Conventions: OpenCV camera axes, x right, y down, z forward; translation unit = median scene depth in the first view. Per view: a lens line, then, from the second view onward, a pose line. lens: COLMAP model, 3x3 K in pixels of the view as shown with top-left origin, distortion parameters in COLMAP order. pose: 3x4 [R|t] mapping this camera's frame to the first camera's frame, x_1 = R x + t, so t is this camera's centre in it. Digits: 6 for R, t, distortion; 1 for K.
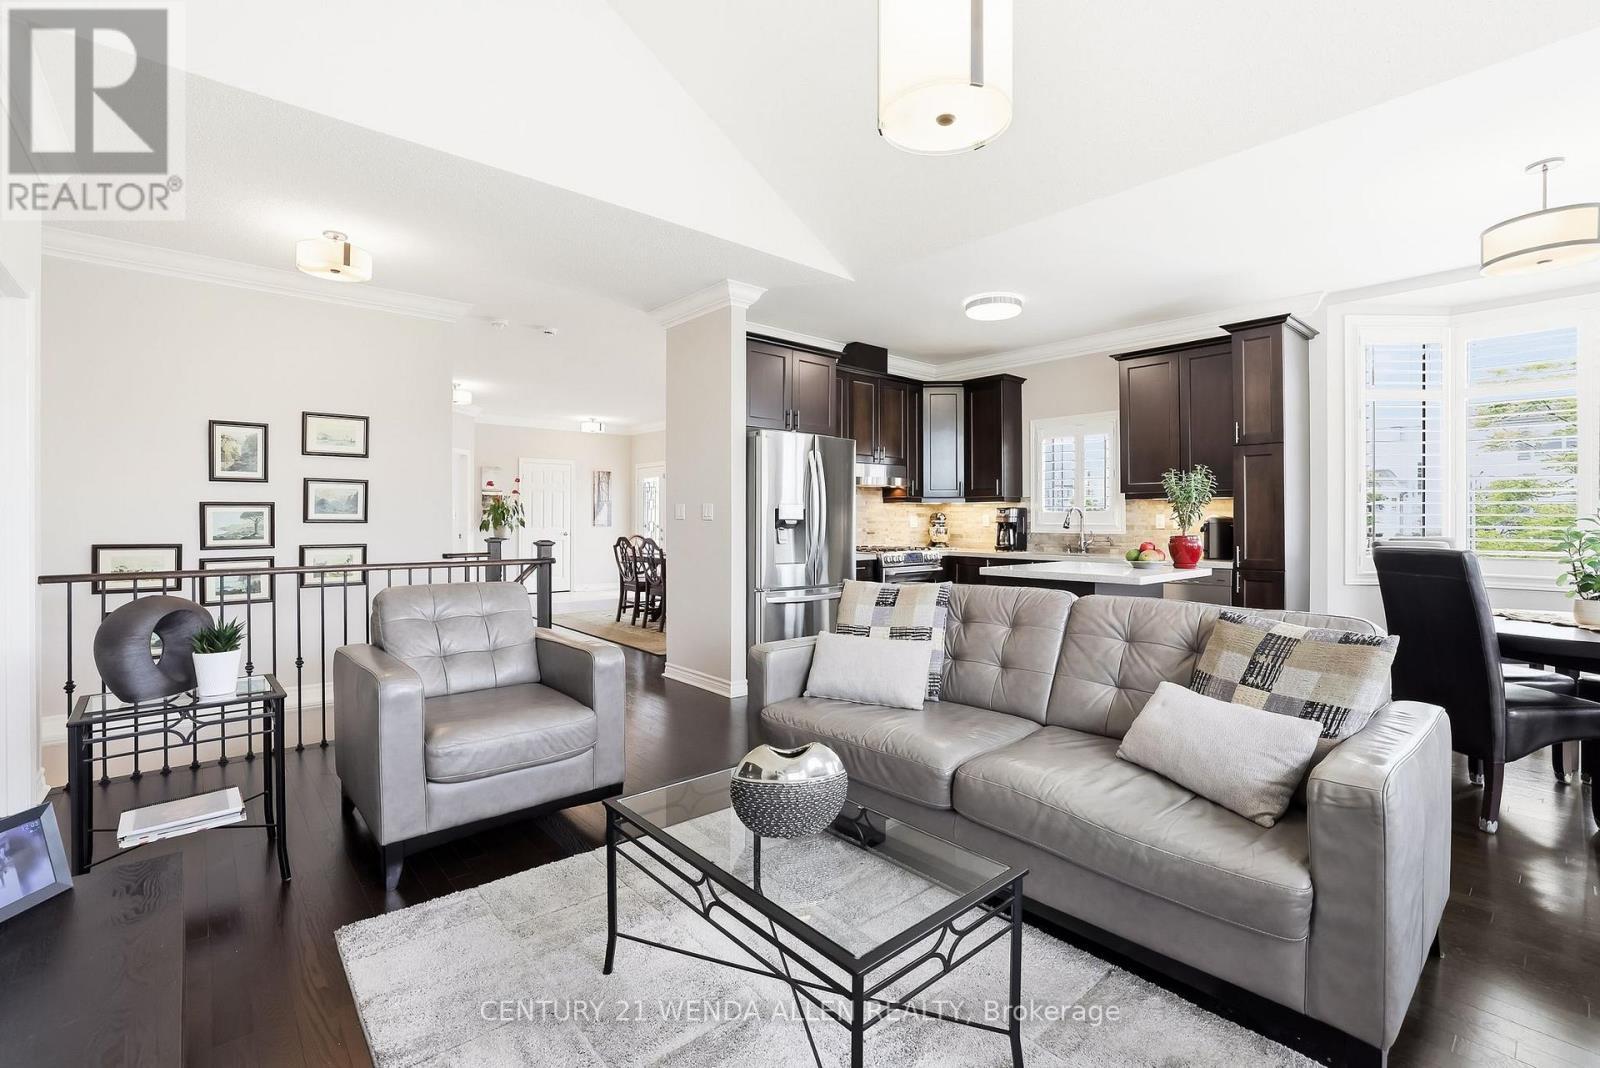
lens RADIAL K [[703.2, 0, 812.0], [0, 703.2, 520.1], [0, 0, 1]] dist [-0.049258, 0.014167]
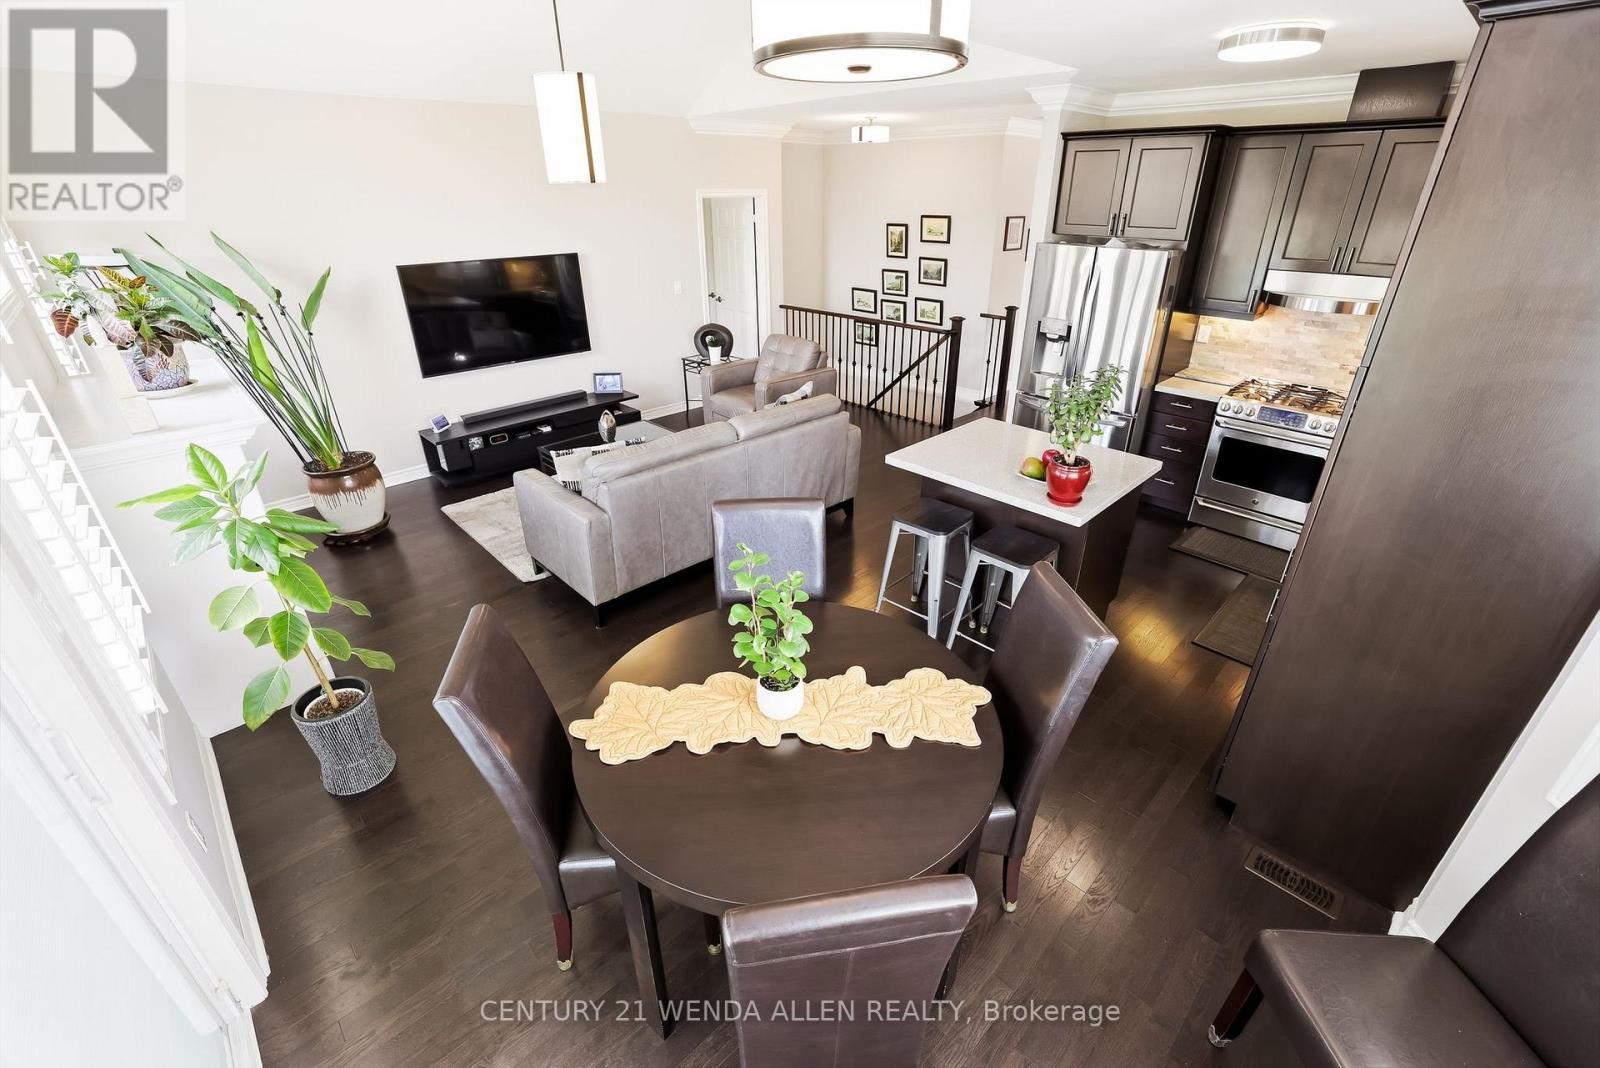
lens RADIAL K [[683.4, 0, 800.0], [0, 683.4, 534.0], [0, 0, 1]] dist [-0.037734, 0.000336]
pose [[0.042136, 0.449356, -0.892359, 1.065822], [0.001935, 0.893113, 0.449827, -0.204099], [0.999110, -0.020681, 0.036763, 0.620497]]
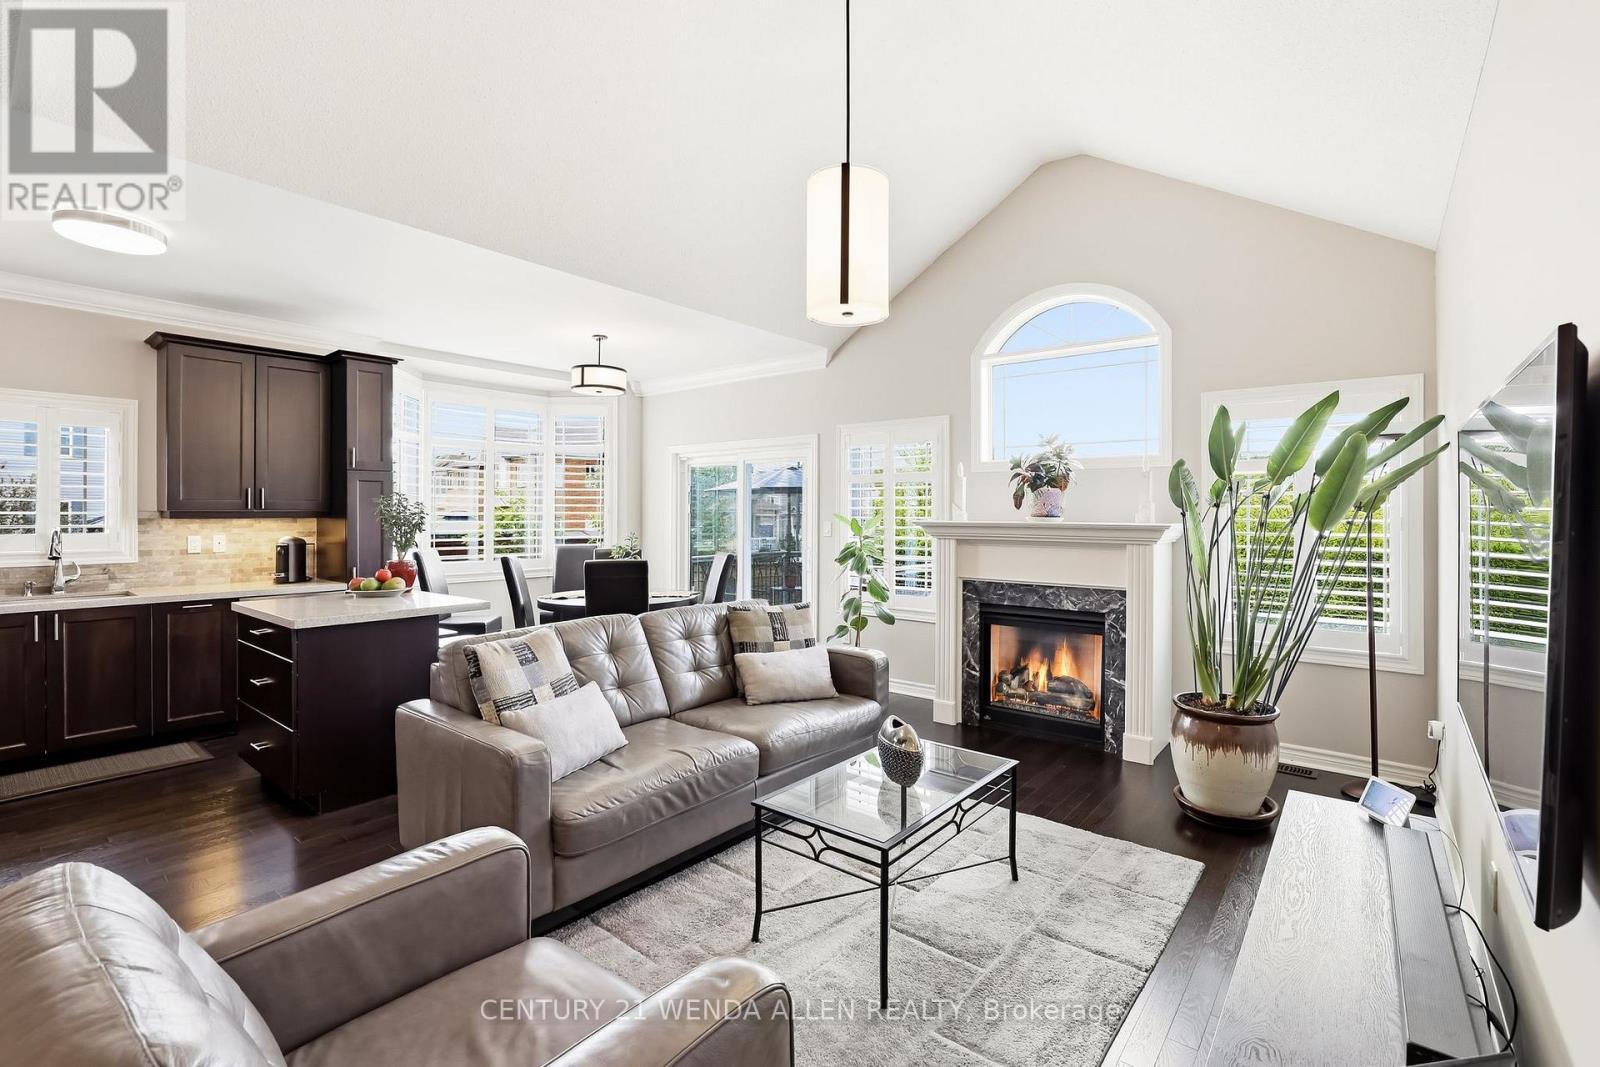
lens RADIAL K [[723.2, 0, 809.1], [0, 723.2, 510.4], [0, 0, 1]] dist [-0.048885, 0.020092]
pose [[-0.157740, 0.004066, 0.987472, -0.565308], [-0.000095, 0.999991, -0.004132, -0.044005], [-0.987481, -0.000745, -0.157739, 0.500565]]
